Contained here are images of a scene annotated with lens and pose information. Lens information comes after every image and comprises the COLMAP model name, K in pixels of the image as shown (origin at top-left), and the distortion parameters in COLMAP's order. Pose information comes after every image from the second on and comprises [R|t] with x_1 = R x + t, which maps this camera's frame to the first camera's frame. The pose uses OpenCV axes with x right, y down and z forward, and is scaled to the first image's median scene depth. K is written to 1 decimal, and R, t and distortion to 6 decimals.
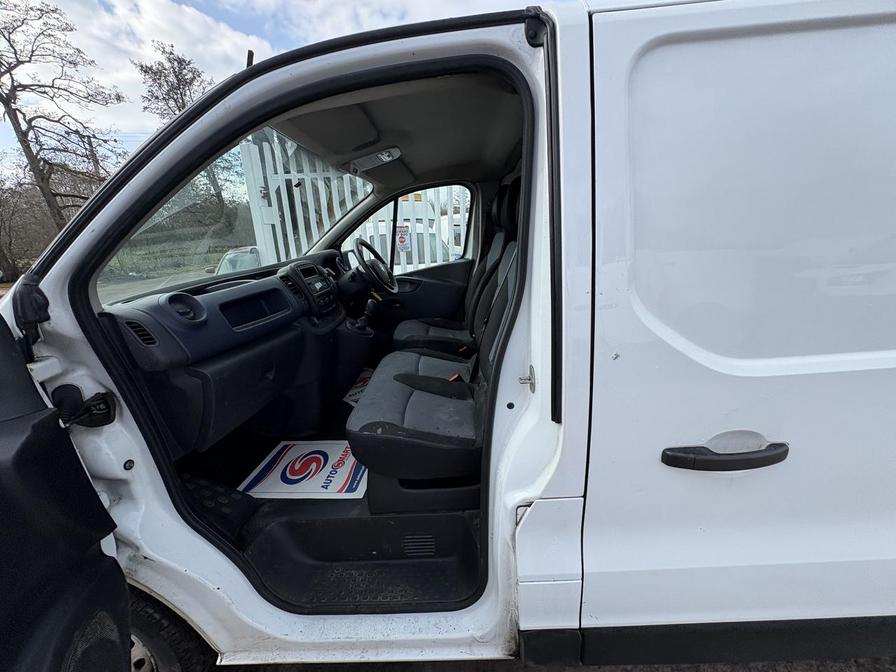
lens RADIAL K [[357.1, 0, 448.0], [0, 357.1, 336.0], [0, 0, 1]] dist [0.000347, -0.000079]
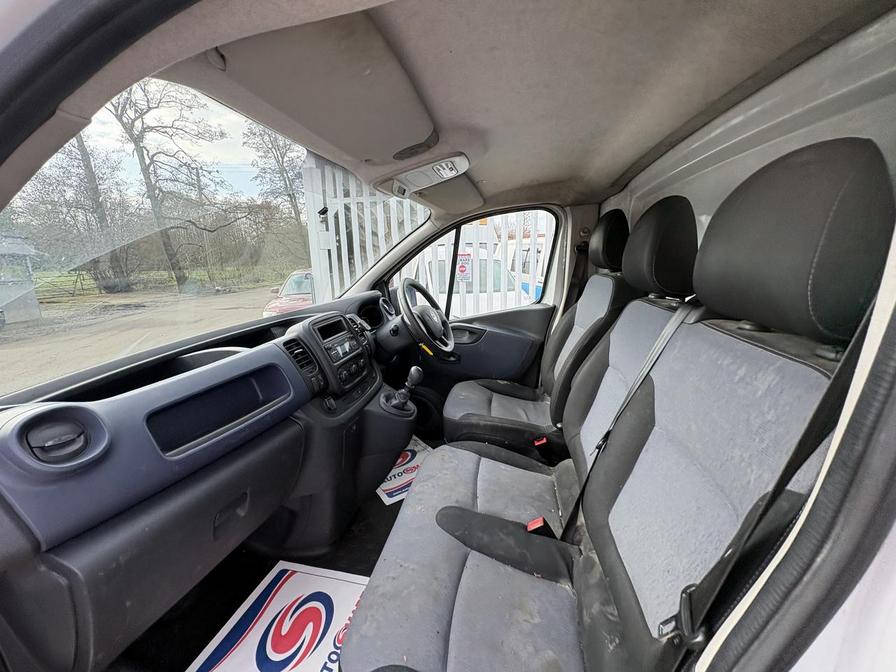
lens RADIAL K [[357.9, 0, 448.0], [0, 357.9, 336.0], [0, 0, 1]] dist [-0.001646, -0.000063]
pose [[0.986463, 0.052096, -0.155486, -0.017792], [-0.060981, 0.996735, -0.052924, -0.054898], [0.152221, 0.061689, 0.986419, 0.125369]]
